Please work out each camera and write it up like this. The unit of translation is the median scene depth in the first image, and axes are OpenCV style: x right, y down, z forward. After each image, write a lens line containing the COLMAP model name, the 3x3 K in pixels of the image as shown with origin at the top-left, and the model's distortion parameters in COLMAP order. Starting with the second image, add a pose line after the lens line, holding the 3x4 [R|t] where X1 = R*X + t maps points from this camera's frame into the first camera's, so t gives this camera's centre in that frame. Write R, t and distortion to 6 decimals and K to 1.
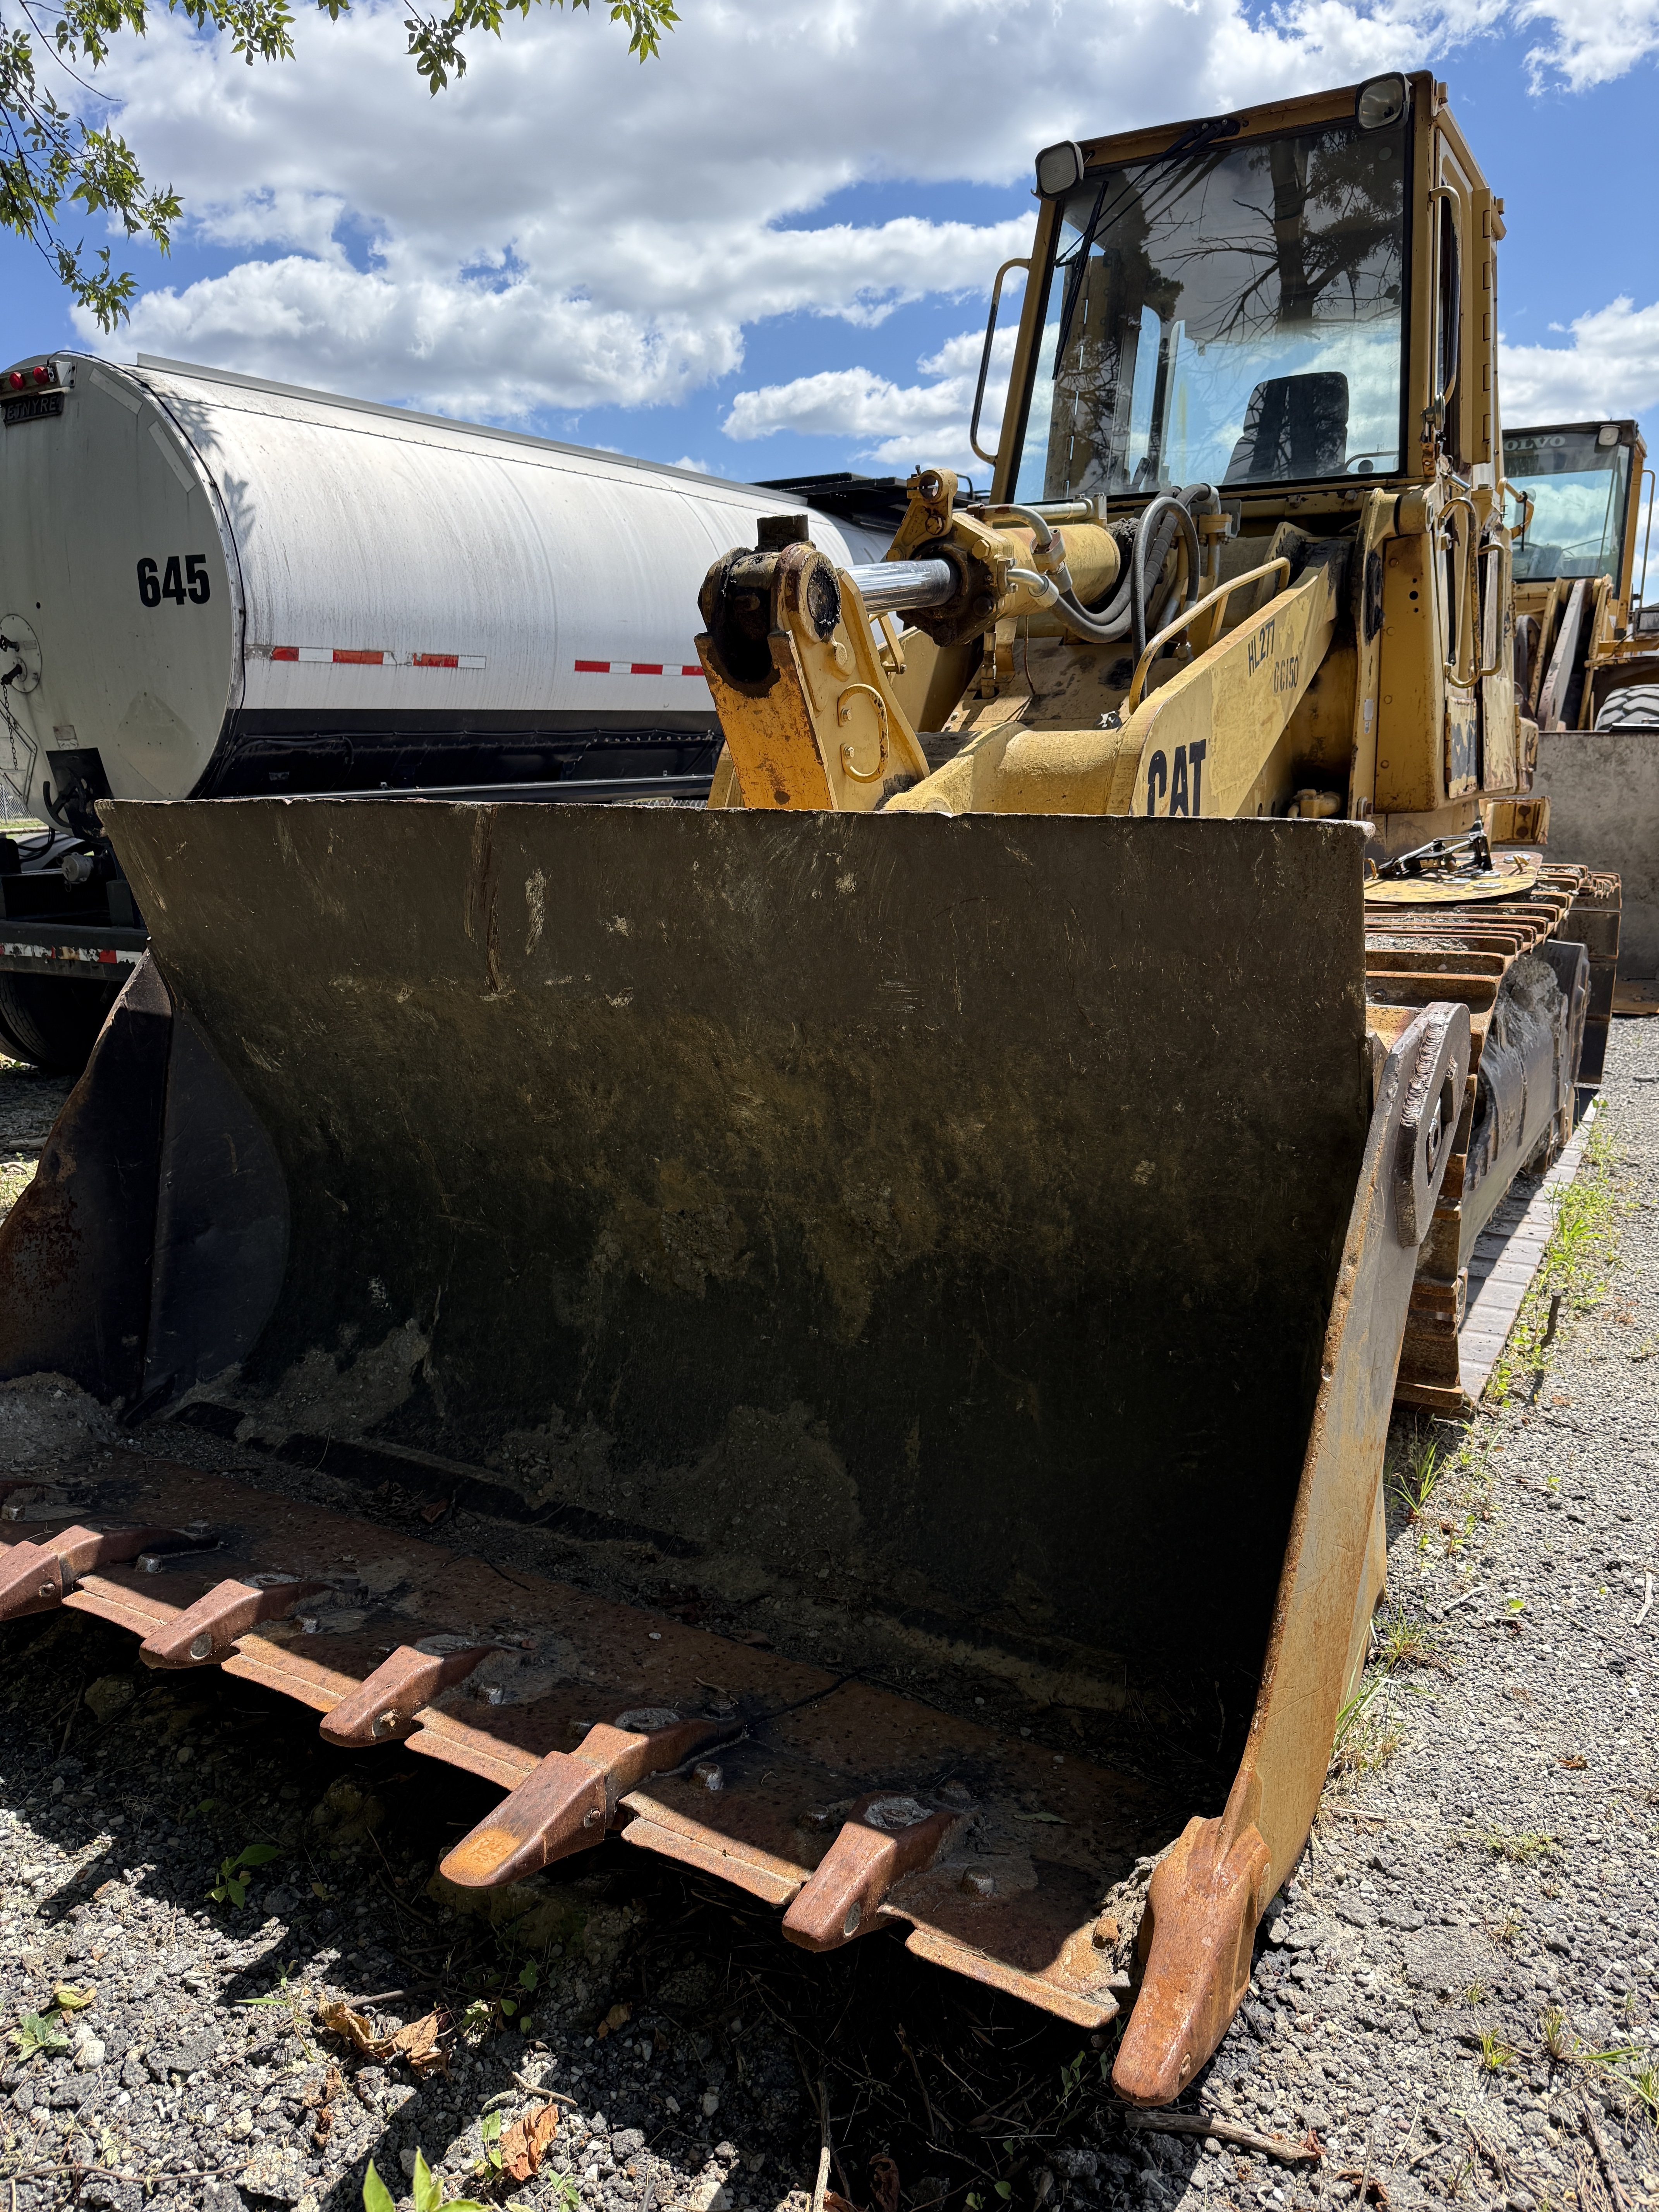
lens RADIAL K [[1572.0, 0, 829.5], [0, 1572.0, 1106.0], [0, 0, 1]] dist [0.001645, -0.002194]
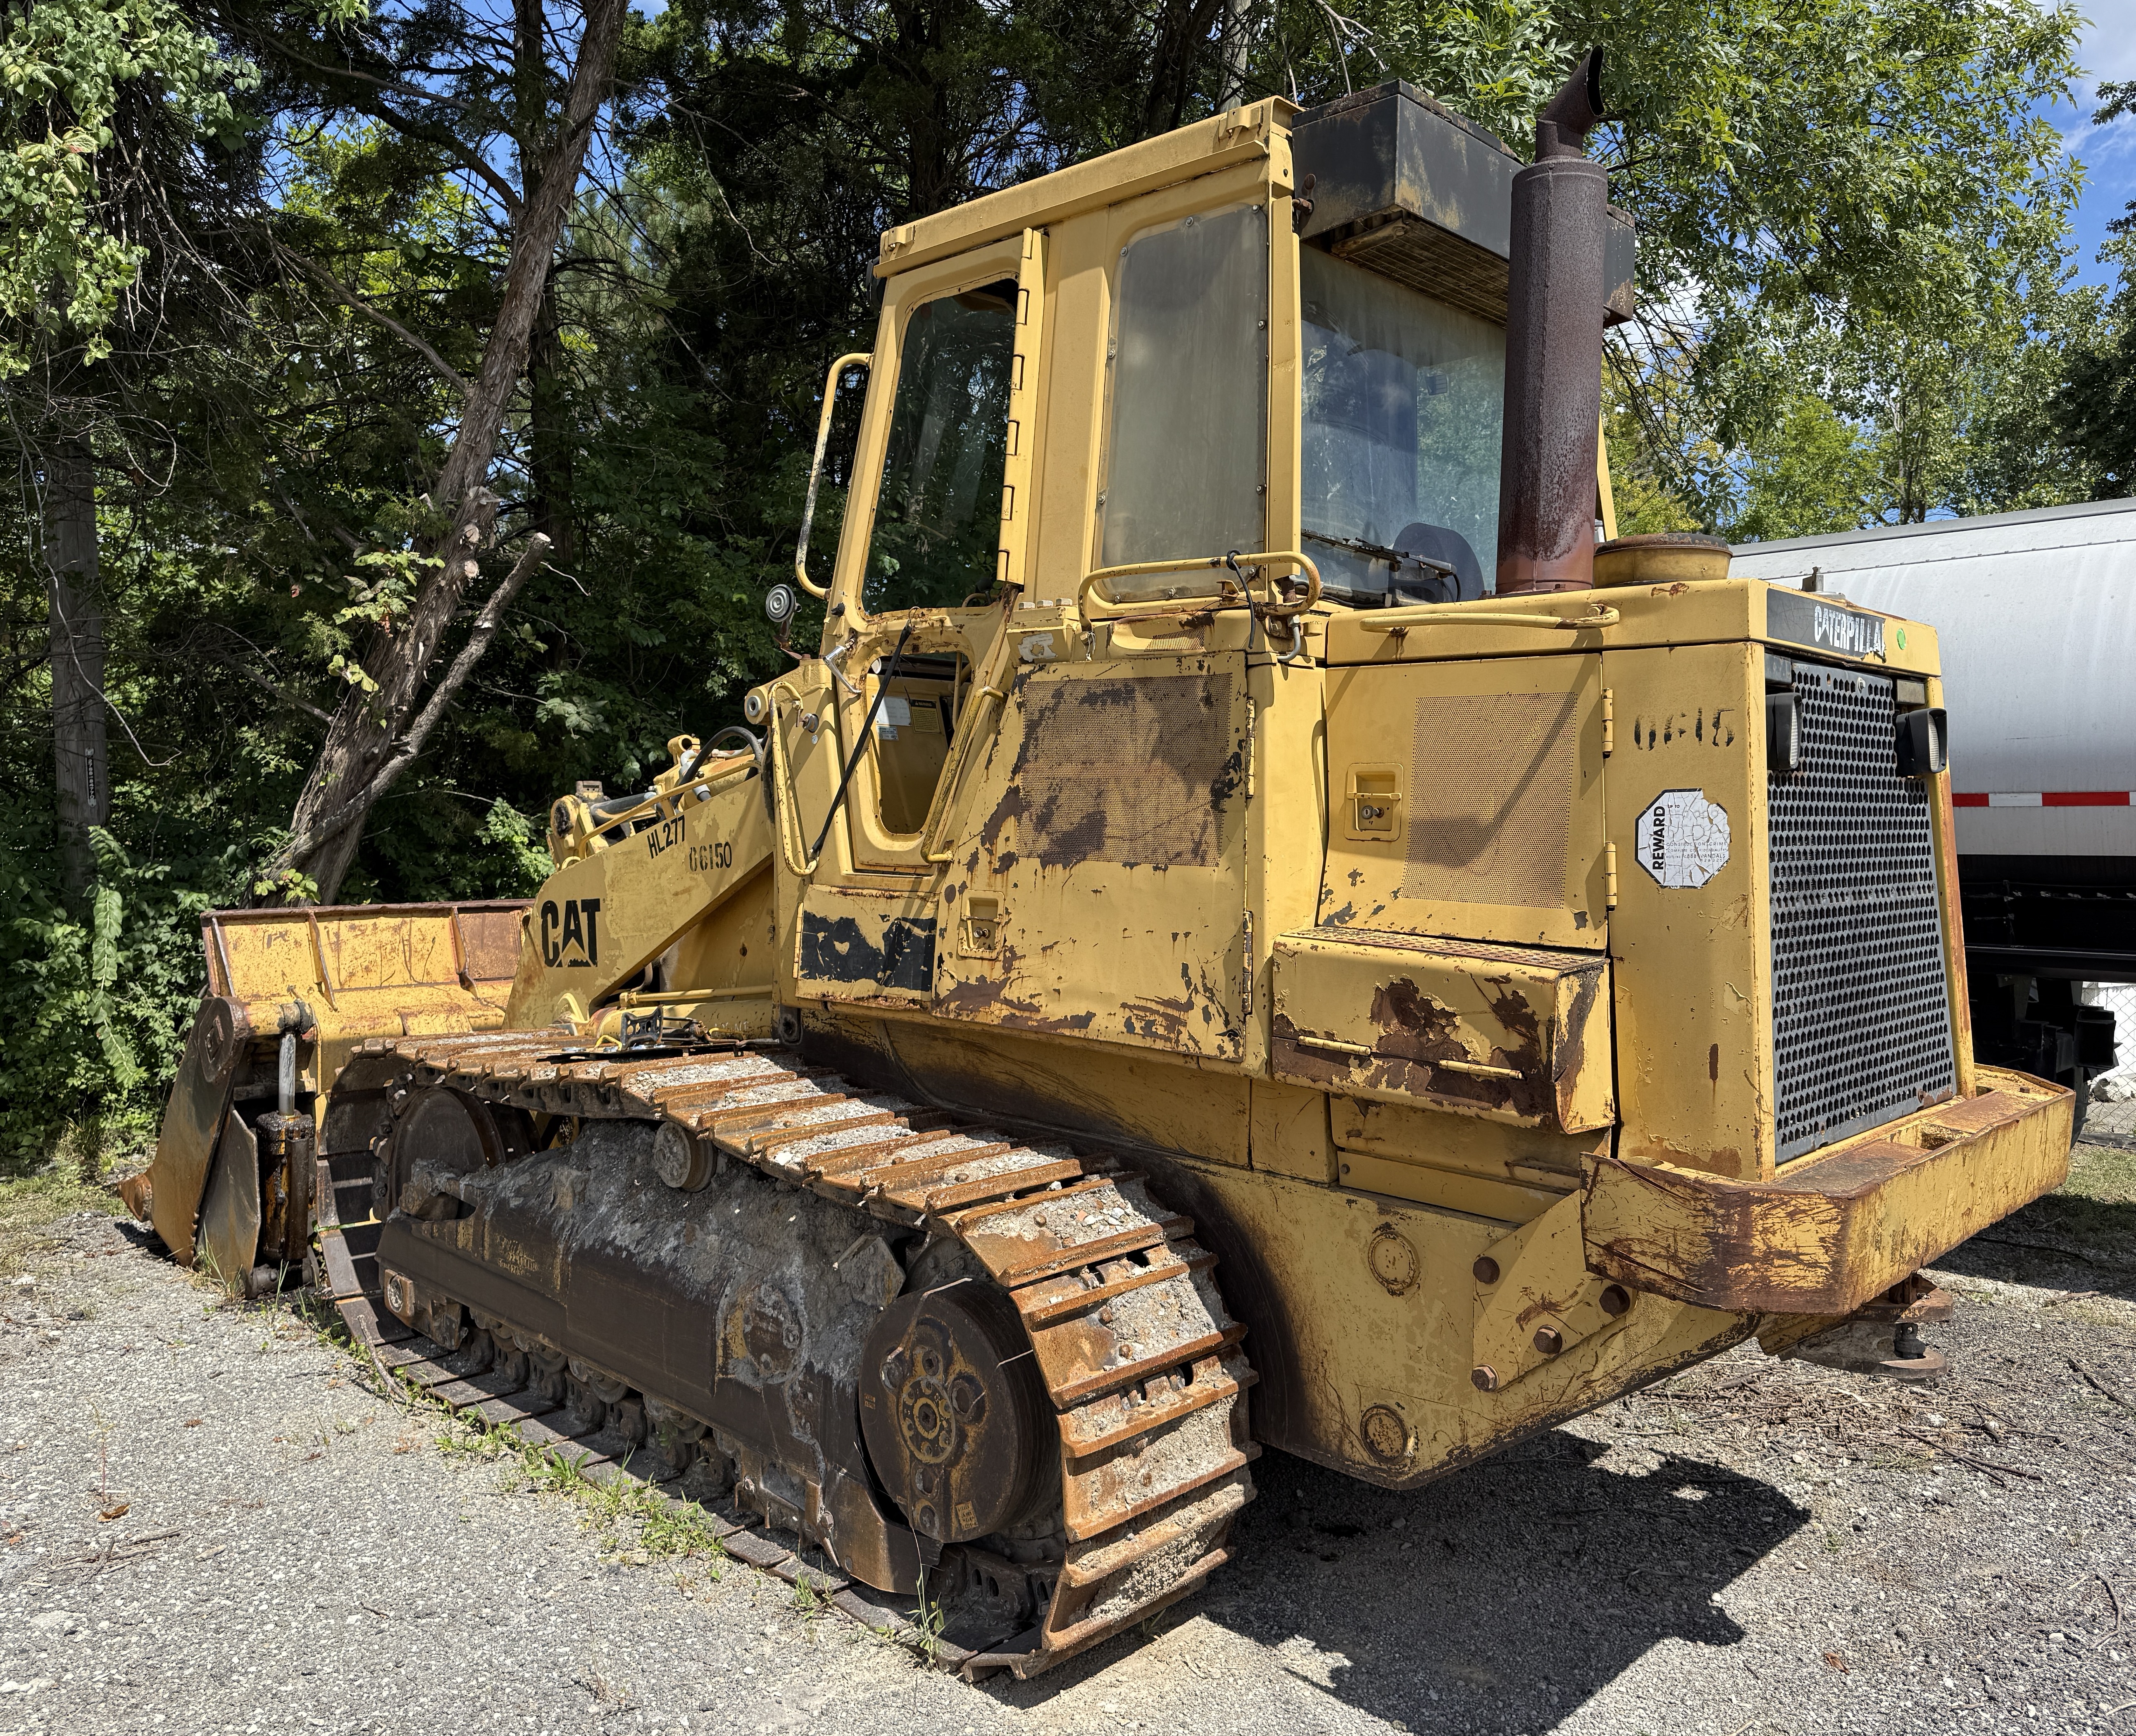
lens RADIAL K [[1634.1, 0, 1062.6], [0, 1634.1, 854.7], [0, 0, 1]] dist [0.150829, -0.275410]
pose [[-0.230661, 0.035024, -0.972404, 1.662379], [-0.230842, 0.968852, 0.089653, -0.517547], [0.945255, 0.245151, -0.215391, 1.752045]]
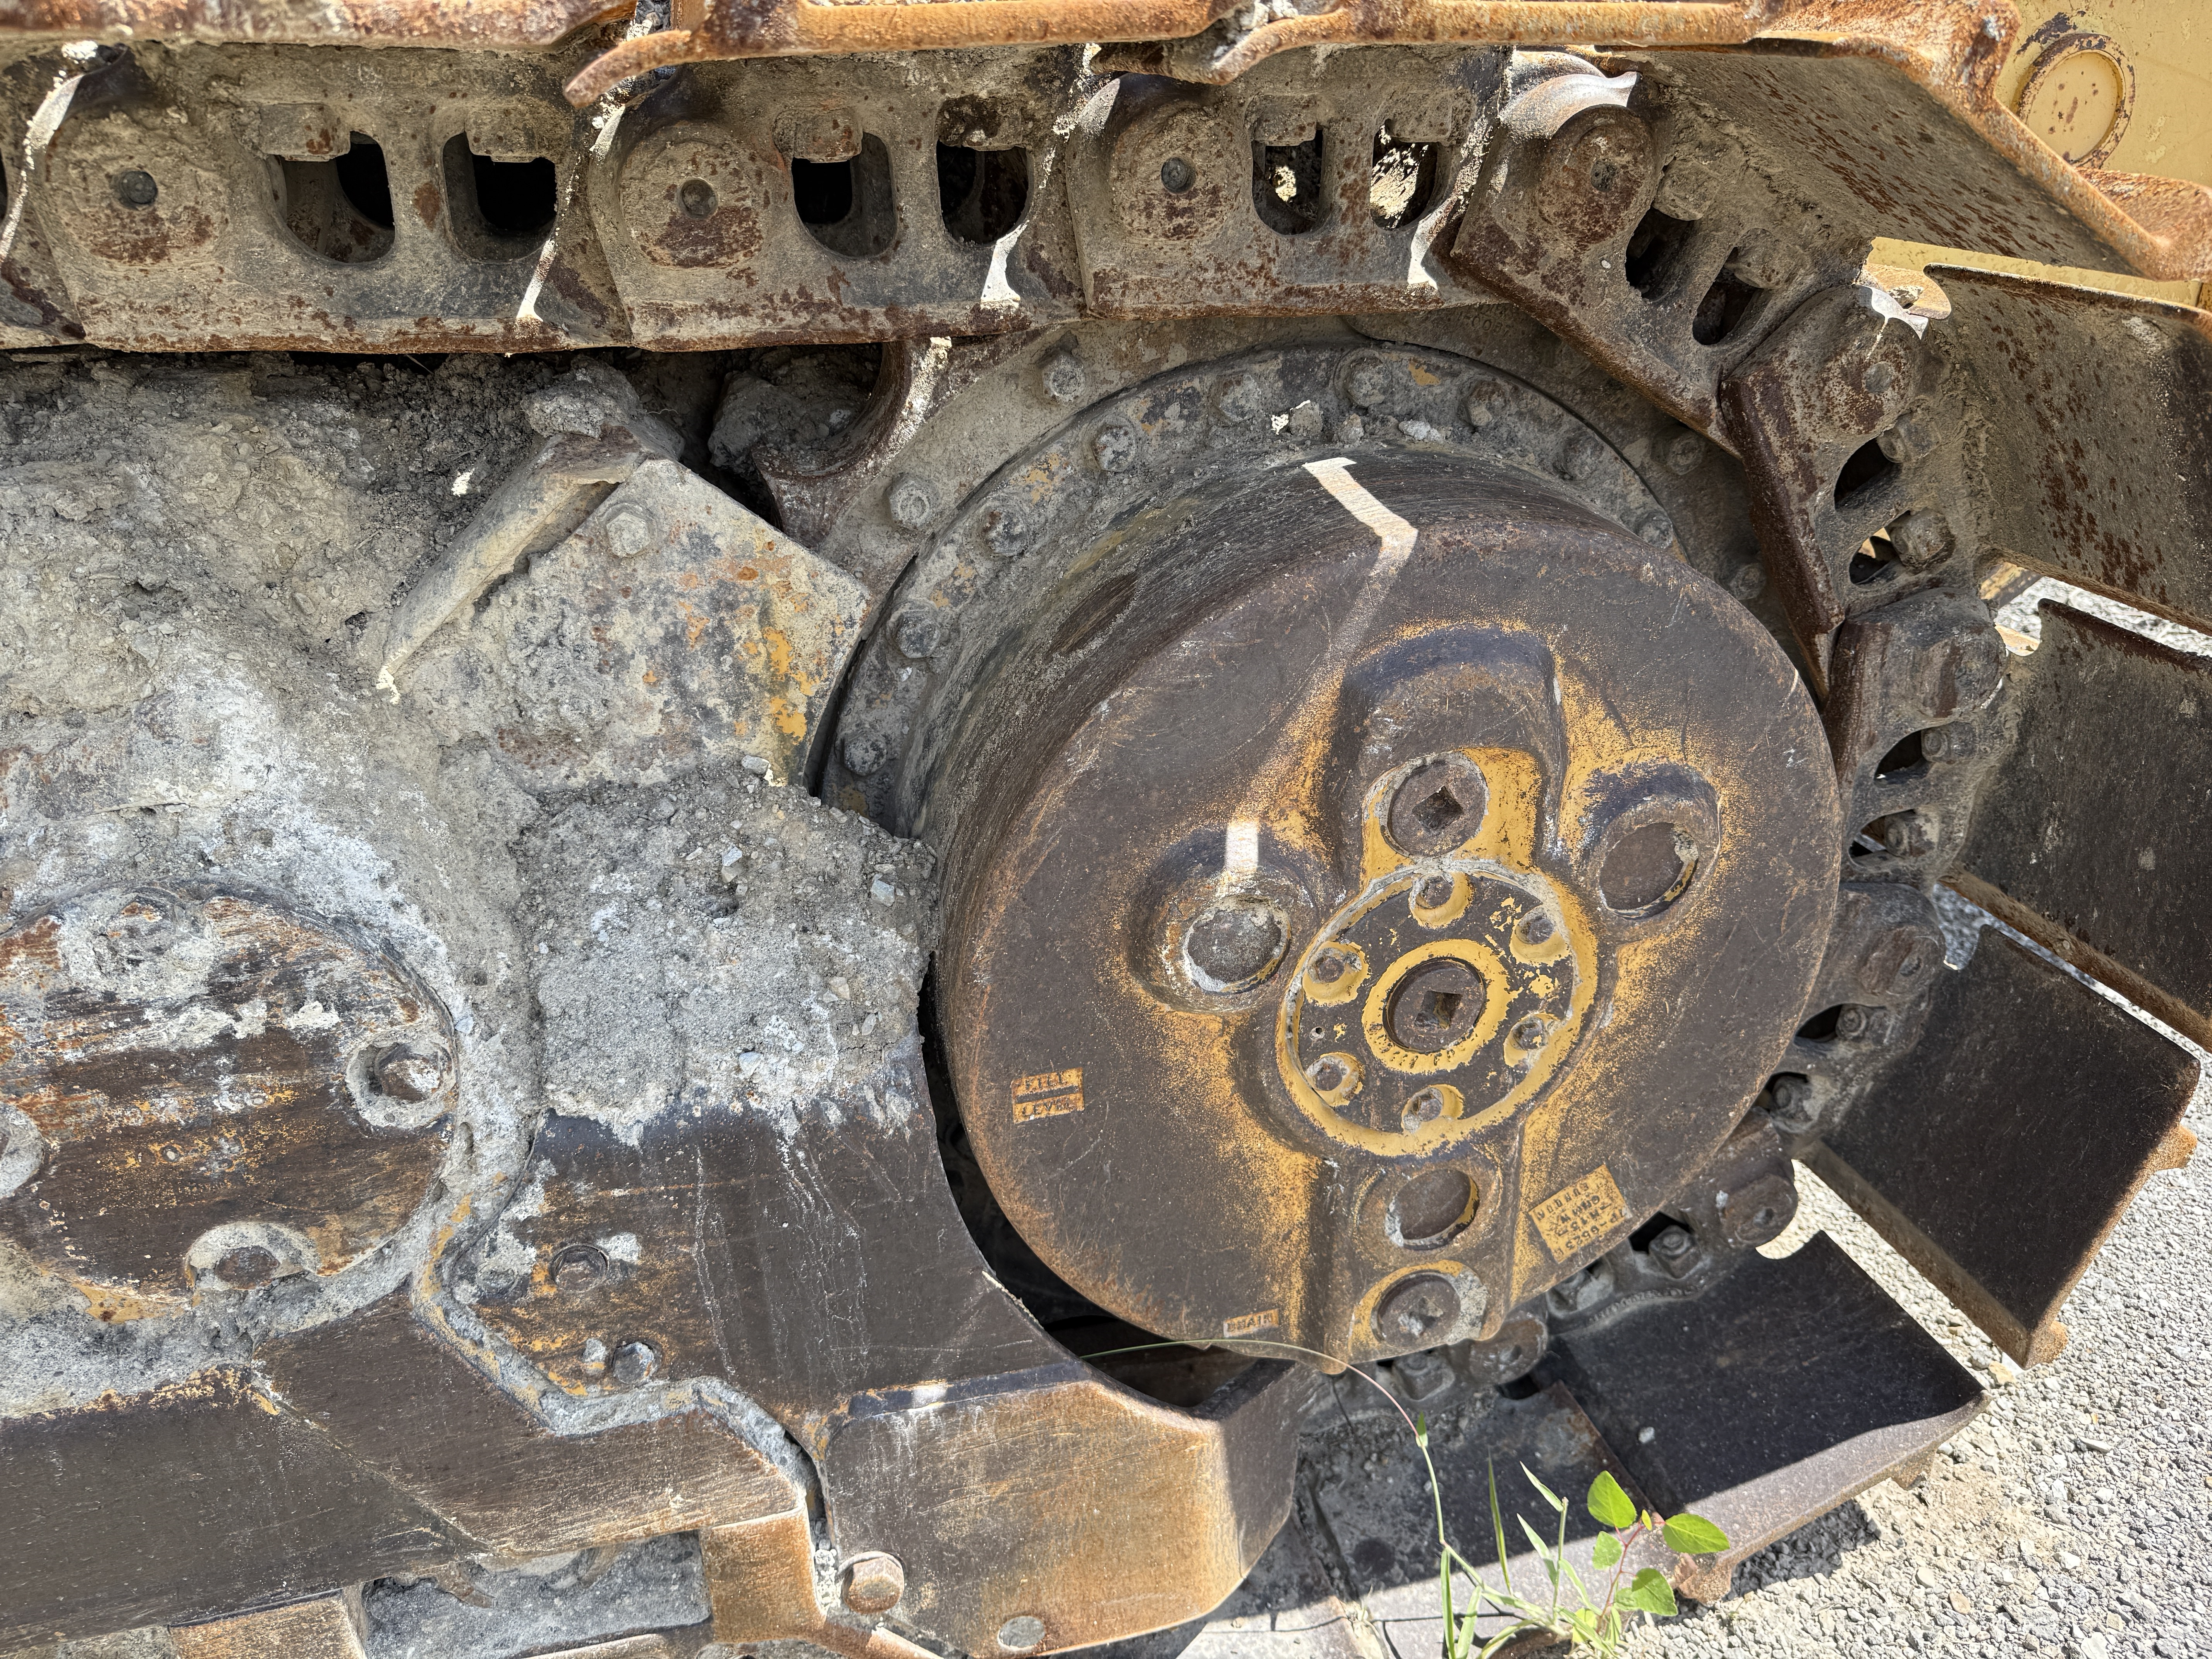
lens RADIAL K [[1577.4, 0, 1117.6], [0, 1577.4, 850.4], [0, 0, 1]] dist [0.084575, -0.115656]
pose [[0.712841, 0.300625, -0.633626, 0.852230], [-0.133267, 0.945071, 0.298463, -0.175911], [0.688547, -0.128316, 0.713749, 1.354236]]
